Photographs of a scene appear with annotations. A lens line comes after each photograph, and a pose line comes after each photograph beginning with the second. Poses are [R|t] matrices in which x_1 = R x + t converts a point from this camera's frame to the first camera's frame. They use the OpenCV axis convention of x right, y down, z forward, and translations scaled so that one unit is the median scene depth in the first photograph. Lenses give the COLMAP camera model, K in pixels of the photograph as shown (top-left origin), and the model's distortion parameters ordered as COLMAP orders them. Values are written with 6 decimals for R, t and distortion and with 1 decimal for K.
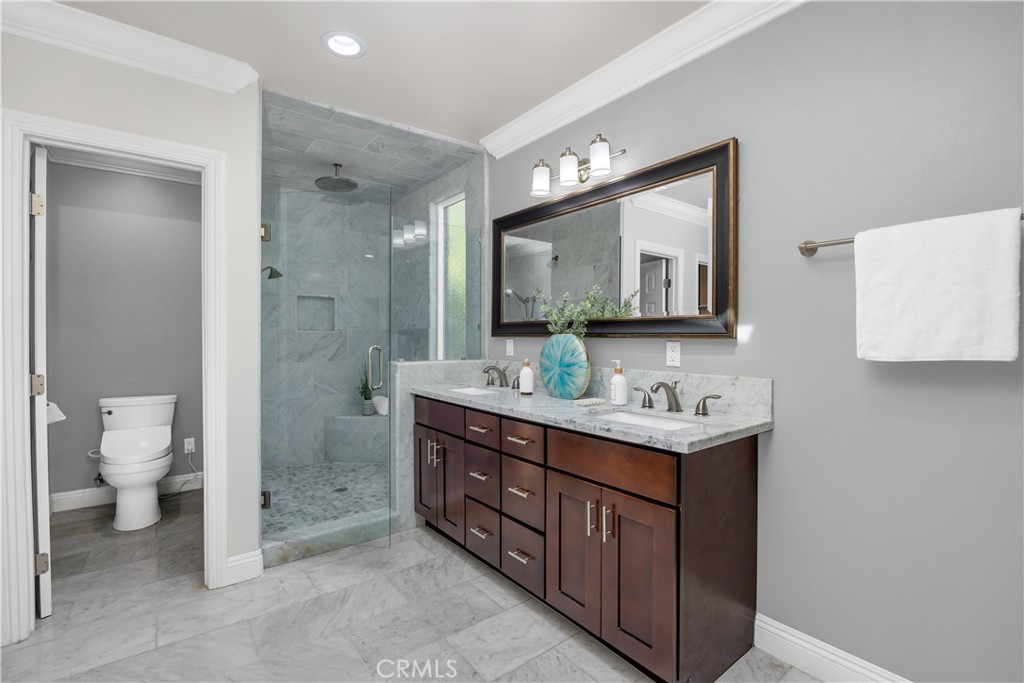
lens RADIAL K [[460.3, 0, 512.0], [0, 460.3, 341.5], [0, 0, 1]] dist [-0.000959, -0.000101]
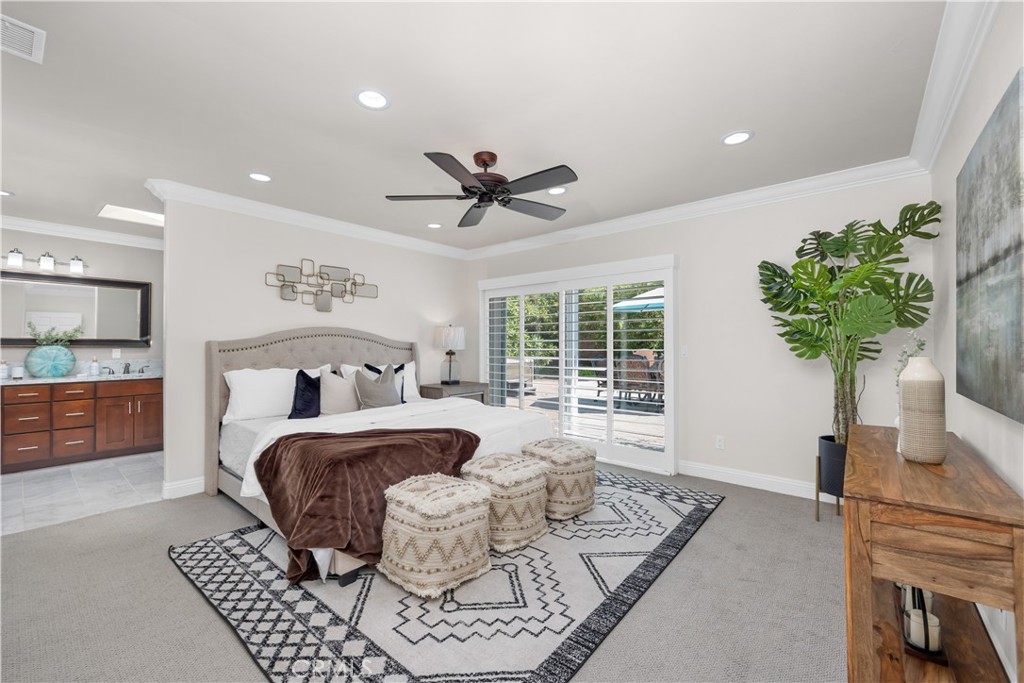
lens RADIAL K [[416.5, 0, 516.6], [0, 416.5, 341.1], [0, 0, 1]] dist [-0.000275, -0.000054]
pose [[-0.211885, 0.010663, 0.977236, -2.409978], [0.012195, 0.999891, -0.008266, 0.004823], [-0.977218, 0.010166, -0.211992, -0.703484]]
